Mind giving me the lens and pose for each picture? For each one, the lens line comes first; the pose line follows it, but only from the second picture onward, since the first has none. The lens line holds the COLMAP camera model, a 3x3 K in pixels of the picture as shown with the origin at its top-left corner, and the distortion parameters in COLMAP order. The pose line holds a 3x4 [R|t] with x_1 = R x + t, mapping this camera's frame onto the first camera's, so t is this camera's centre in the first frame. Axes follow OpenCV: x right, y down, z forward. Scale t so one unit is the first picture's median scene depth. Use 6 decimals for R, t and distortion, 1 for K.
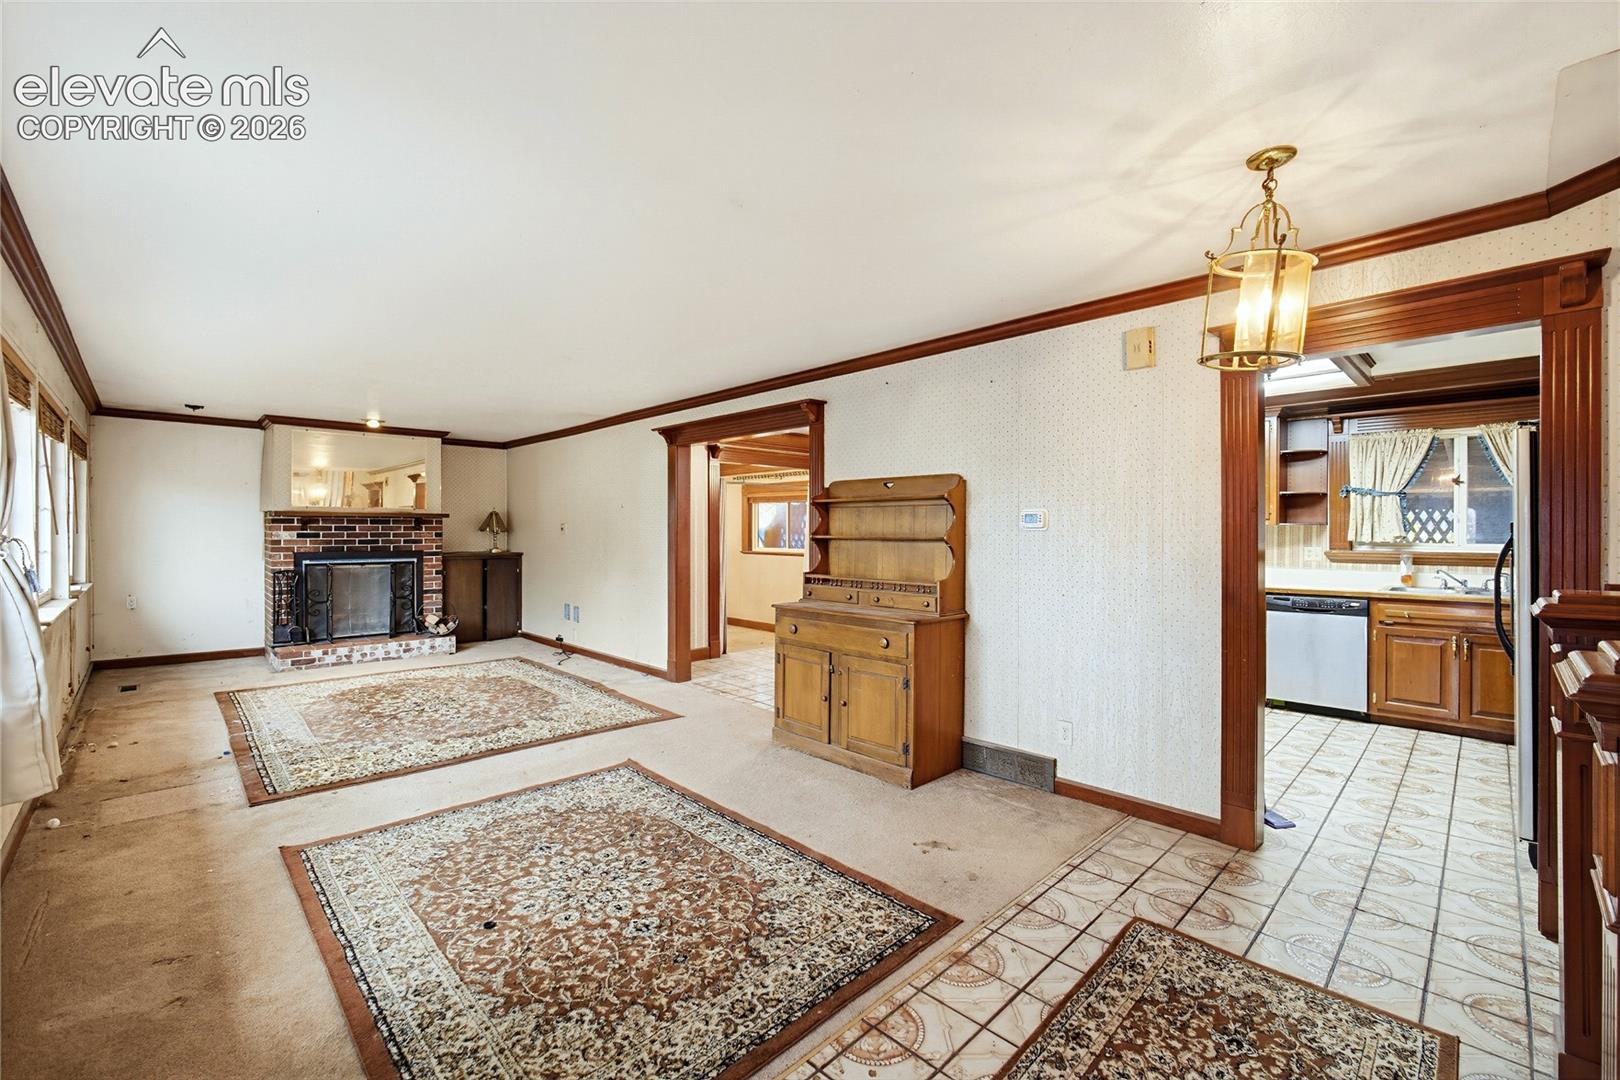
lens RADIAL K [[689.2, 0, 813.0], [0, 689.2, 544.3], [0, 0, 1]] dist [-0.012023, 0.004077]
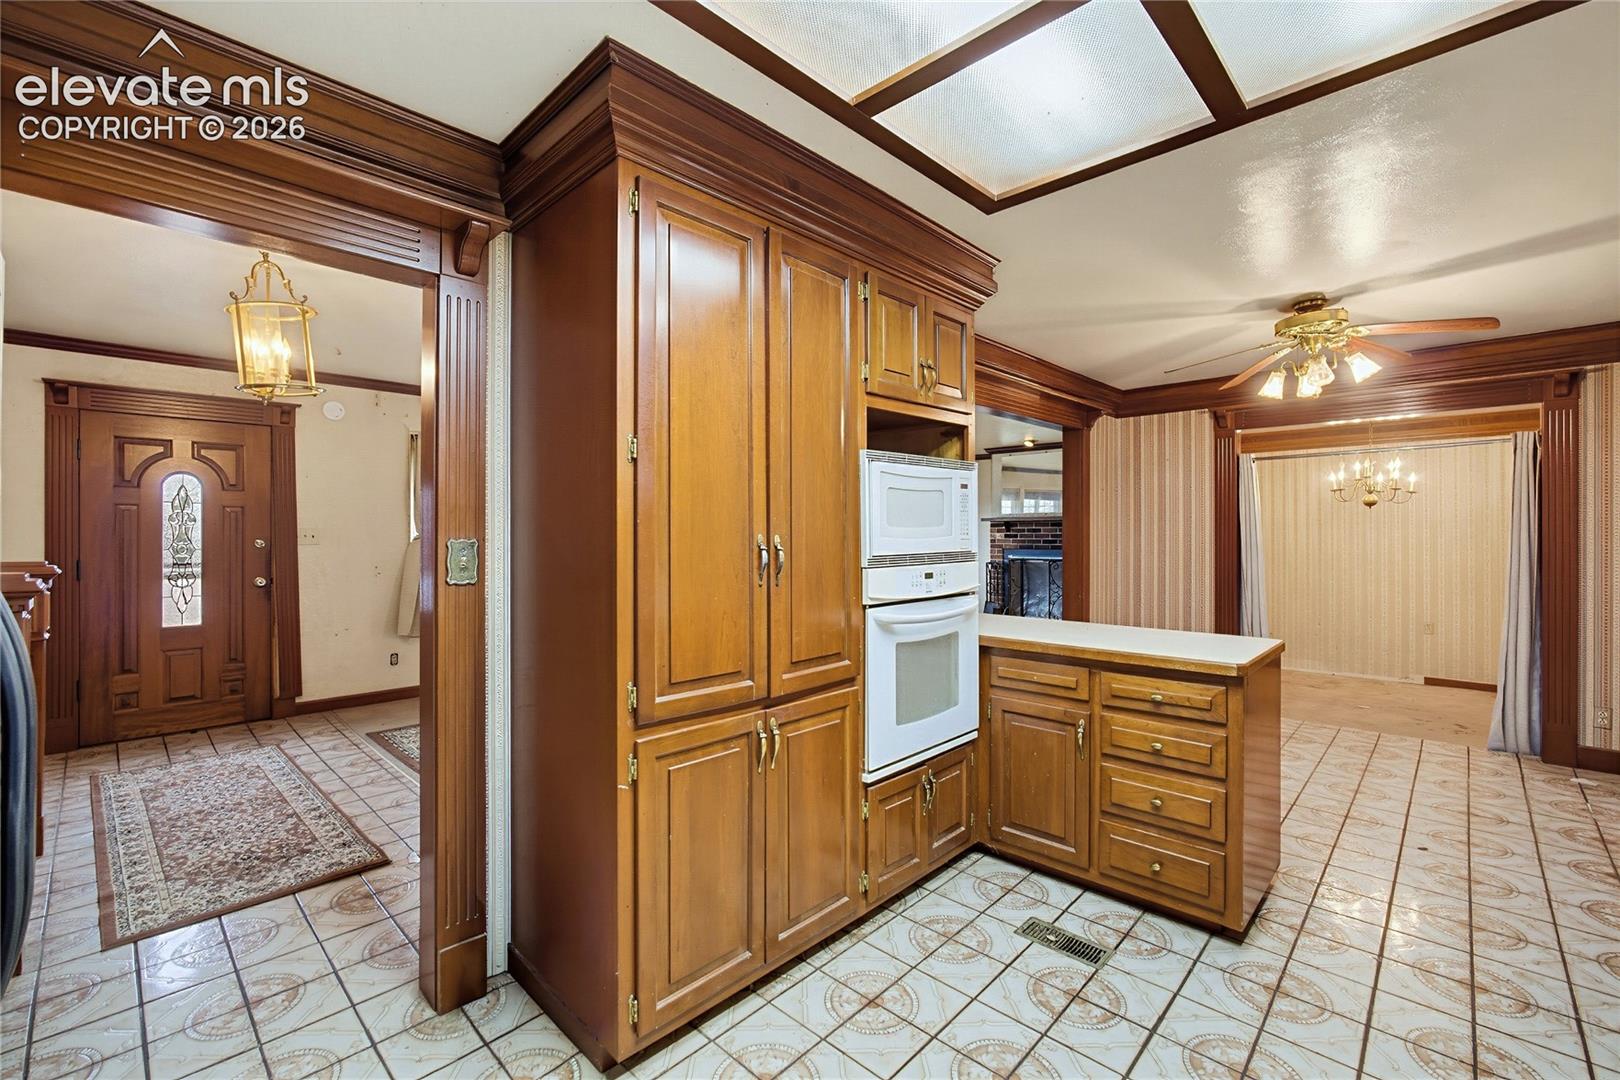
lens RADIAL K [[703.0, 0, 820.4], [0, 703.0, 531.7], [0, 0, 1]] dist [-0.028143, 0.000030]
pose [[0.019079, -0.002499, -0.999815, 1.217006], [-0.019300, 0.999810, -0.002868, -0.020899], [0.999632, 0.019351, 0.019027, 1.243143]]
